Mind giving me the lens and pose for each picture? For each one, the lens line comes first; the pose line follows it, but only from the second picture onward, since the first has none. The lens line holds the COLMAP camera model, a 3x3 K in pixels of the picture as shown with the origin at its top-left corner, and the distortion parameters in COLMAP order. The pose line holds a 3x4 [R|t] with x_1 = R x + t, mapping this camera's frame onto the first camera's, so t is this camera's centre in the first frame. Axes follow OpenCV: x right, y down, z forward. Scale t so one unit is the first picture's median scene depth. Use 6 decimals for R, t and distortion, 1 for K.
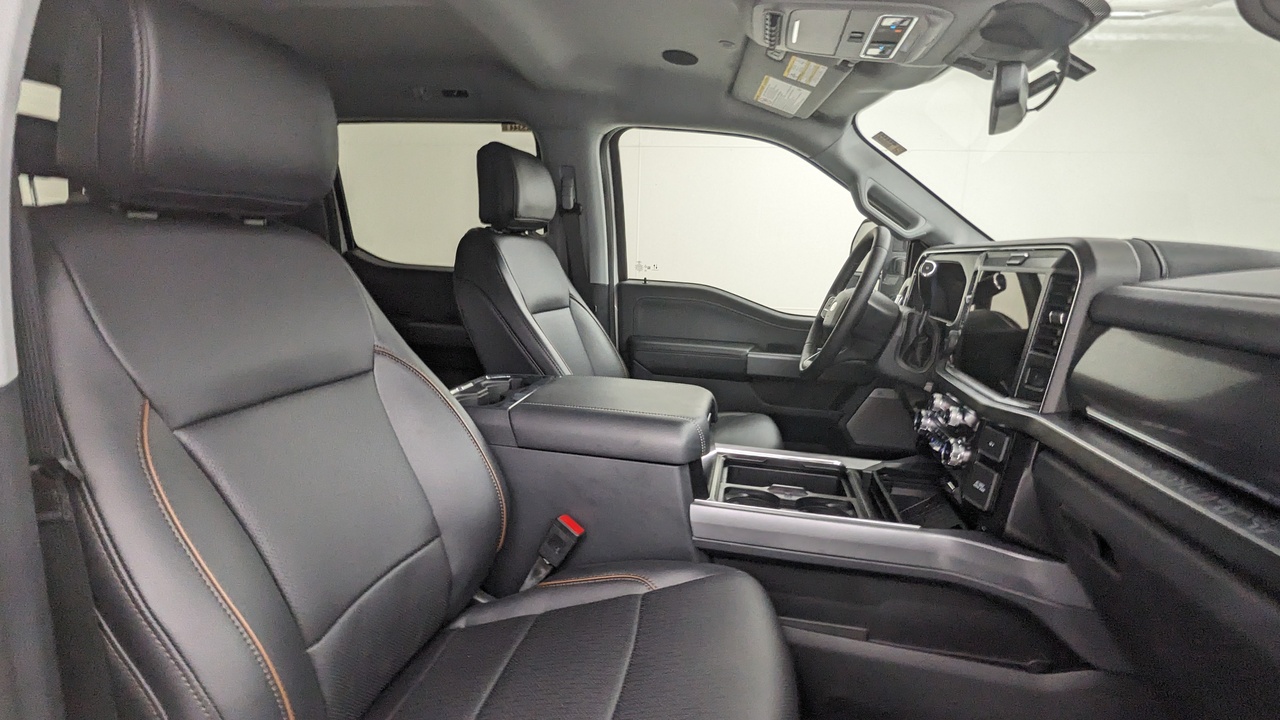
lens RADIAL K [[628.9, 0, 635.1], [0, 628.9, 357.0], [0, 0, 1]] dist [0.006247, 0.001376]
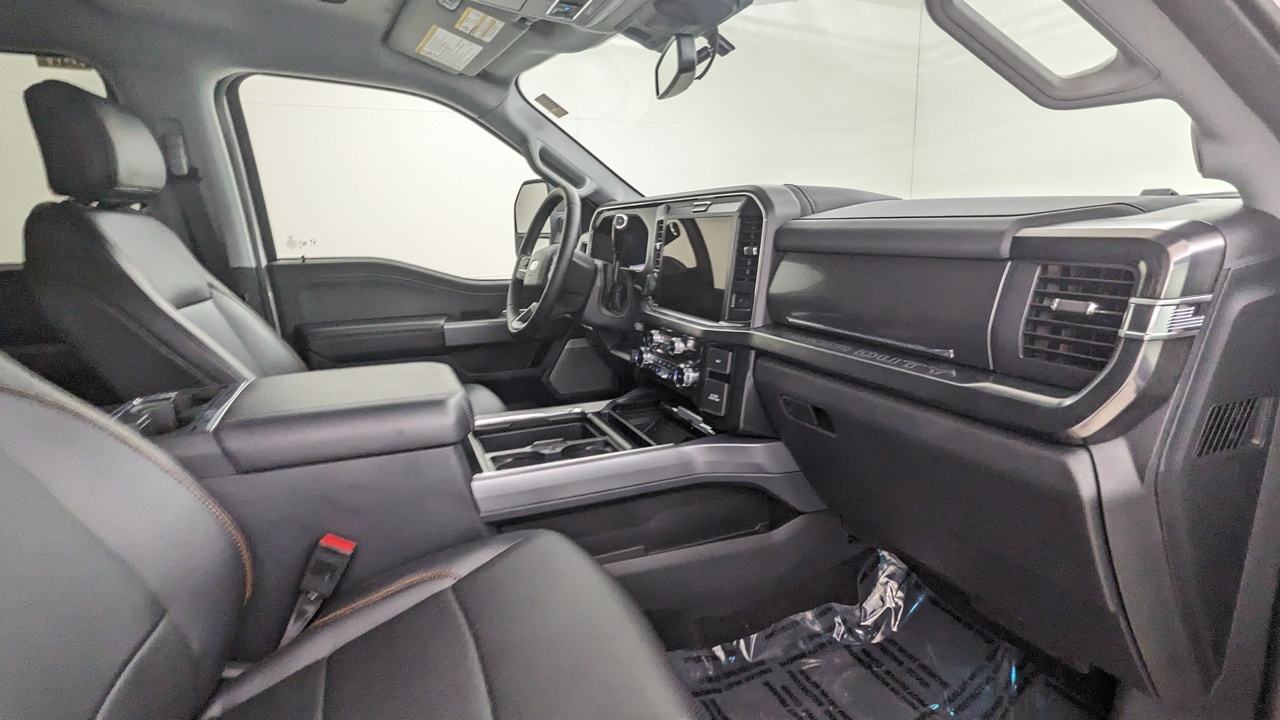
lens RADIAL K [[628.9, 0, 637.7], [0, 628.9, 358.9], [0, 0, 1]] dist [0.006247, 0.001376]
pose [[0.830359, -0.172568, 0.529834, -0.165075], [0.146157, 0.984997, 0.091758, 0.001177], [-0.537719, 0.001247, 0.843123, 0.060234]]
